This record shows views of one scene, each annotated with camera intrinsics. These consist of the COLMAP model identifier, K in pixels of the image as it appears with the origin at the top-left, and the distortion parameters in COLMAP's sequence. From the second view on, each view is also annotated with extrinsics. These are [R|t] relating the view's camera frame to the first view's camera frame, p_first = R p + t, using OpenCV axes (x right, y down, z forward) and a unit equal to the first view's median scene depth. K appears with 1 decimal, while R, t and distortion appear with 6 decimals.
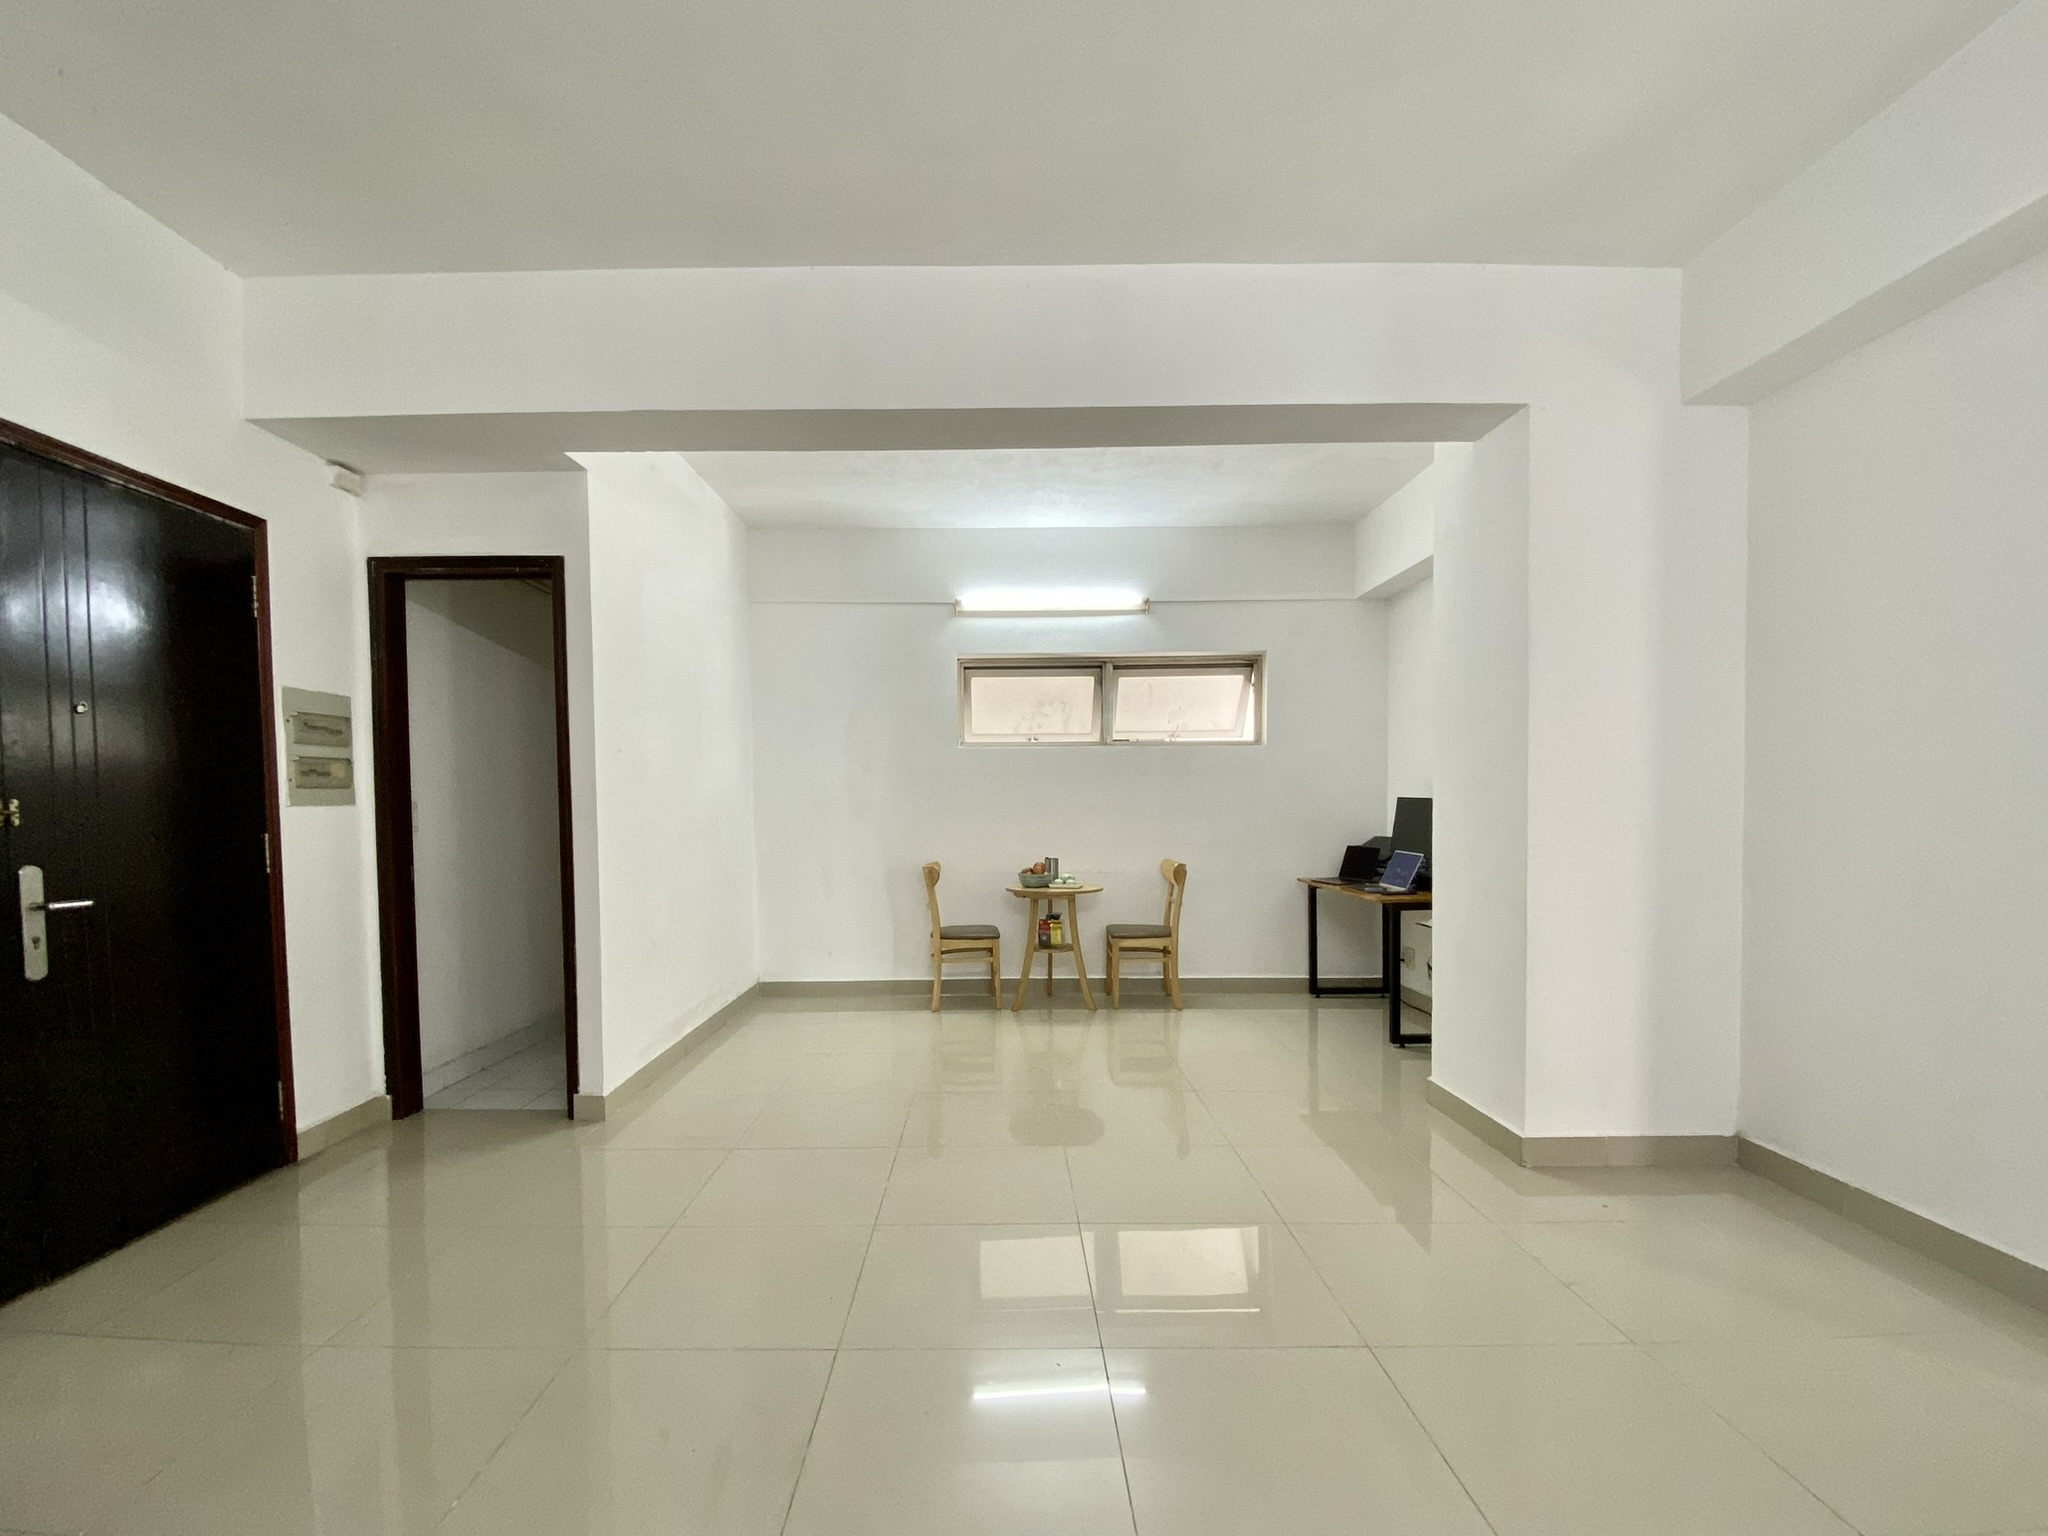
lens RADIAL K [[873.0, 0, 981.1], [0, 873.0, 838.6], [0, 0, 1]] dist [0.015011, -0.024035]
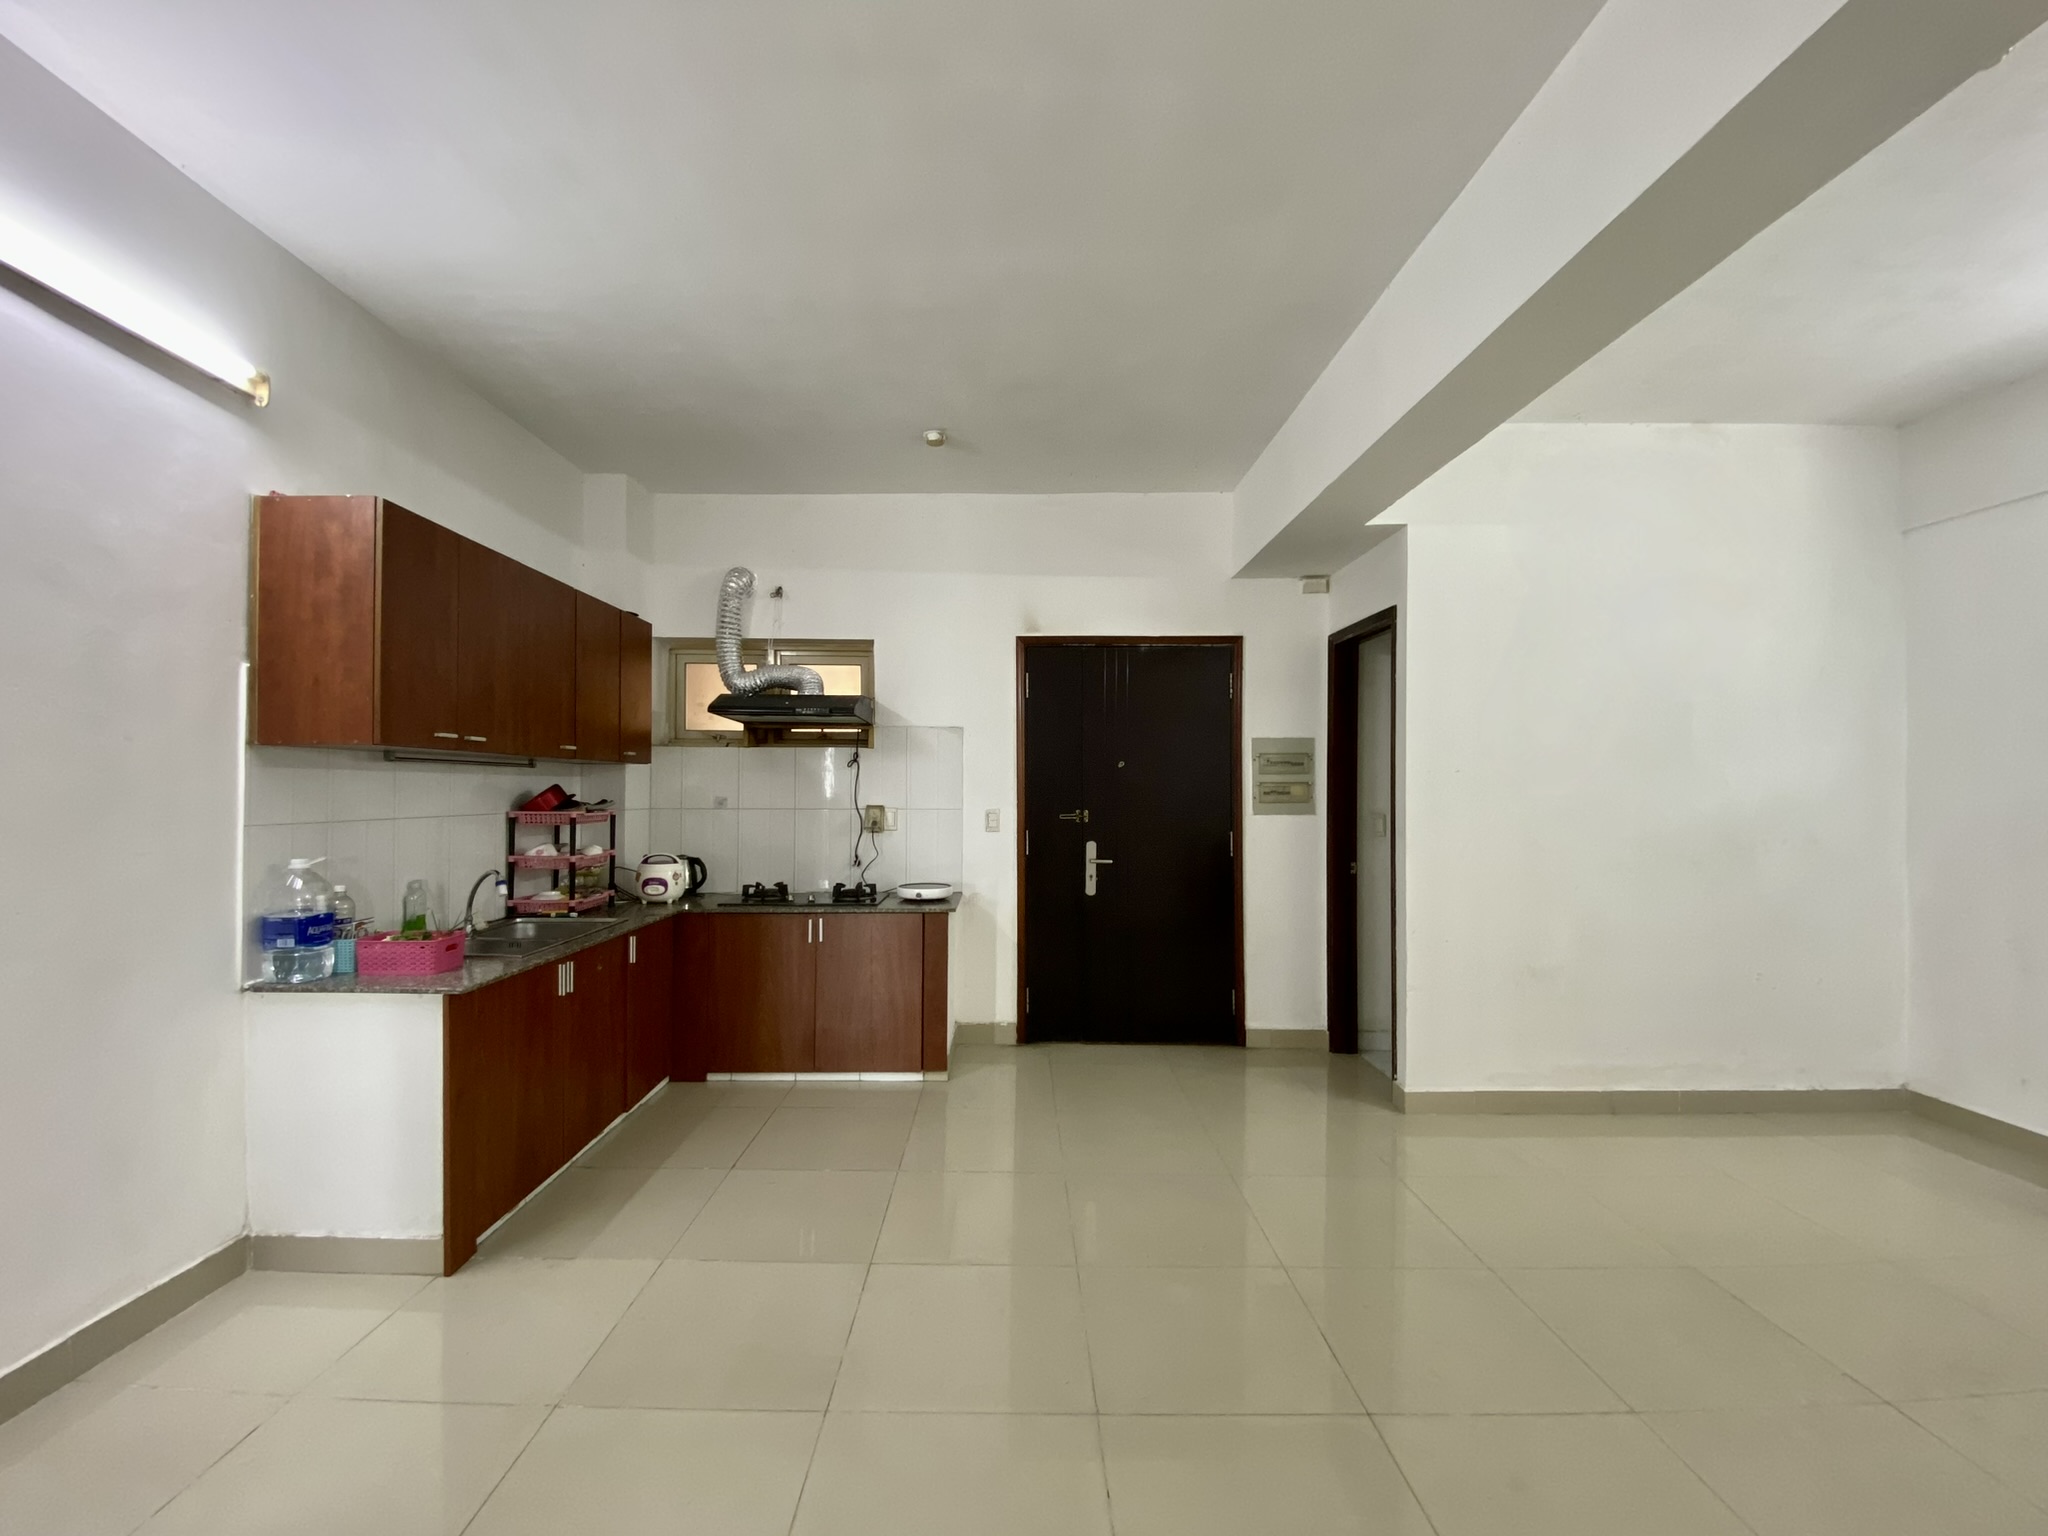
lens RADIAL K [[864.3, 0, 1018.7], [0, 864.3, 781.1], [0, 0, 1]] dist [0.021758, -0.023088]
pose [[0.011111, 0.002807, -0.999934, 0.423104], [-0.043772, 0.999039, 0.002318, -0.047016], [0.998980, 0.043743, 0.011223, 0.321656]]
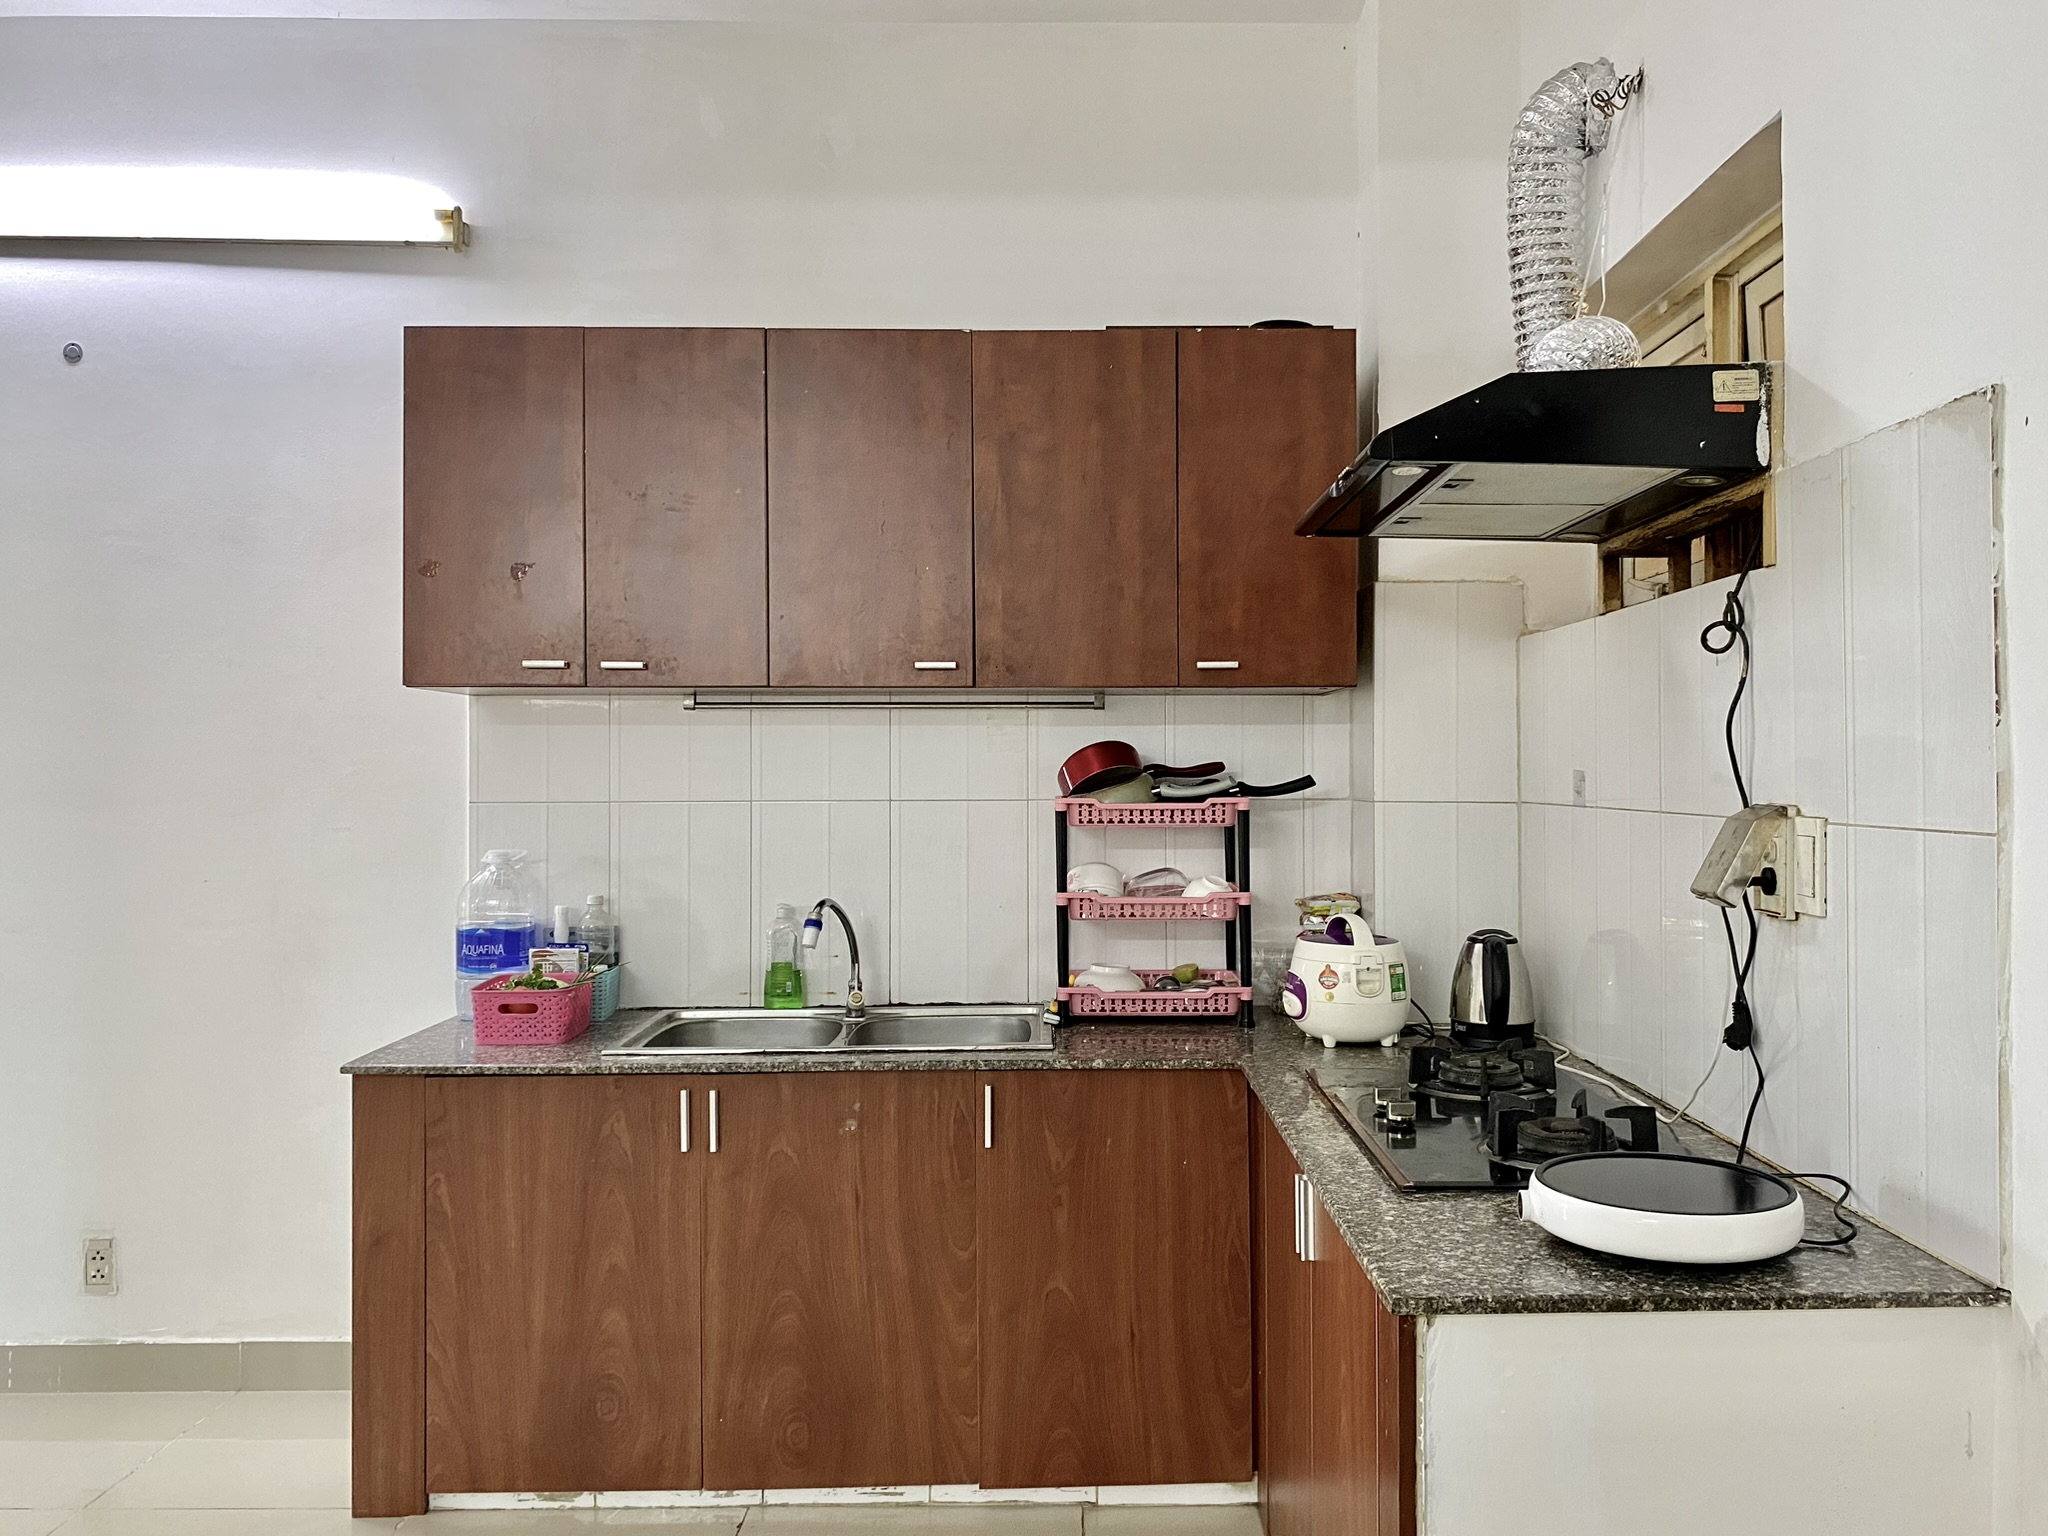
lens RADIAL K [[1565.2, 0, 1084.4], [0, 1565.2, 758.8], [0, 0, 1]] dist [-0.007915, -0.000411]
pose [[-0.999413, 0.014119, -0.031199, -0.277011], [0.013042, 0.999321, 0.034446, -0.040549], [0.031665, 0.034018, -0.998919, 0.562021]]
